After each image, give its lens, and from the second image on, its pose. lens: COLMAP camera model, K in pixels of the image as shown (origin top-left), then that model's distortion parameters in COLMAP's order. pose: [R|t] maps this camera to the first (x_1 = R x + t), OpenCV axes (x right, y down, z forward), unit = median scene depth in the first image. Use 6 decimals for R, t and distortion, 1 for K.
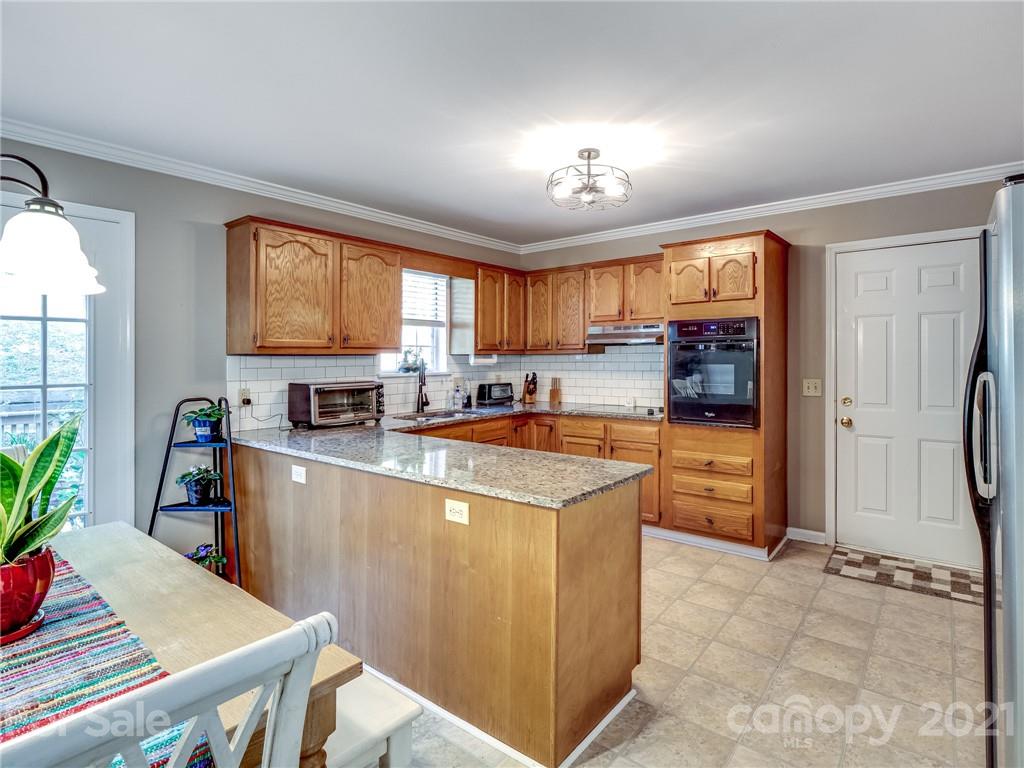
lens RADIAL K [[520.7, 0, 509.4], [0, 520.7, 366.2], [0, 0, 1]] dist [-0.002135, -0.000280]
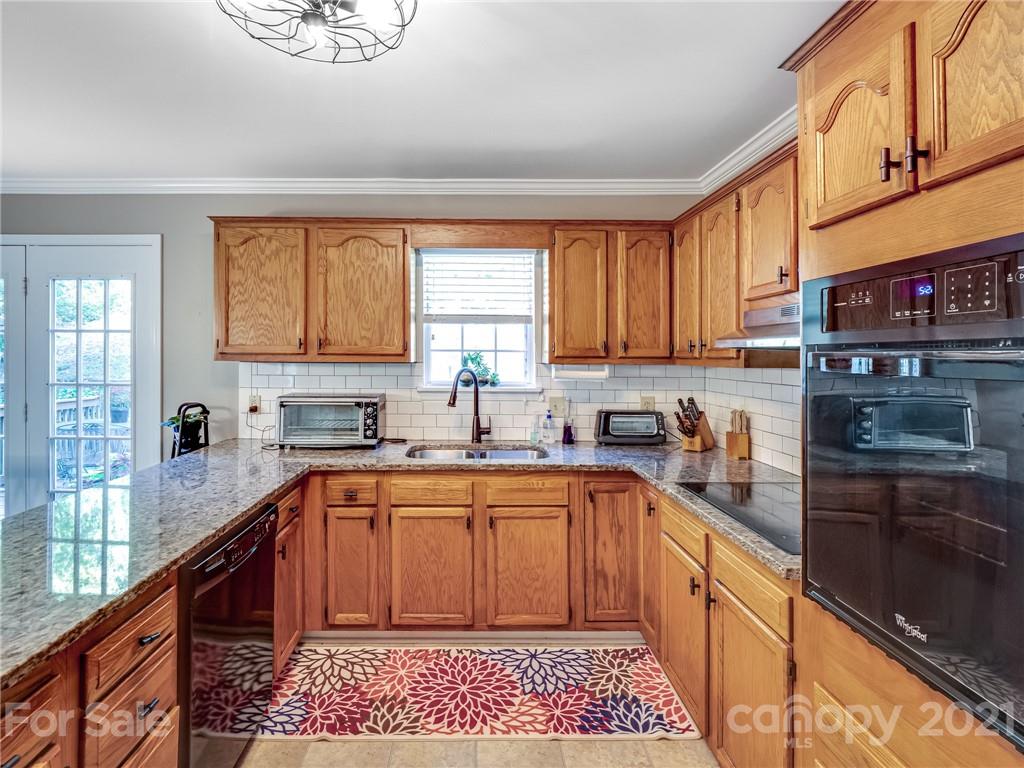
lens RADIAL K [[493.6, 0, 512.1], [0, 493.6, 346.0], [0, 0, 1]] dist [-0.001280, -0.000446]
pose [[0.640358, -0.002386, -0.768073, 0.455309], [-0.024371, 0.999429, -0.023423, -0.035698], [0.767690, 0.033718, 0.639934, 0.695825]]
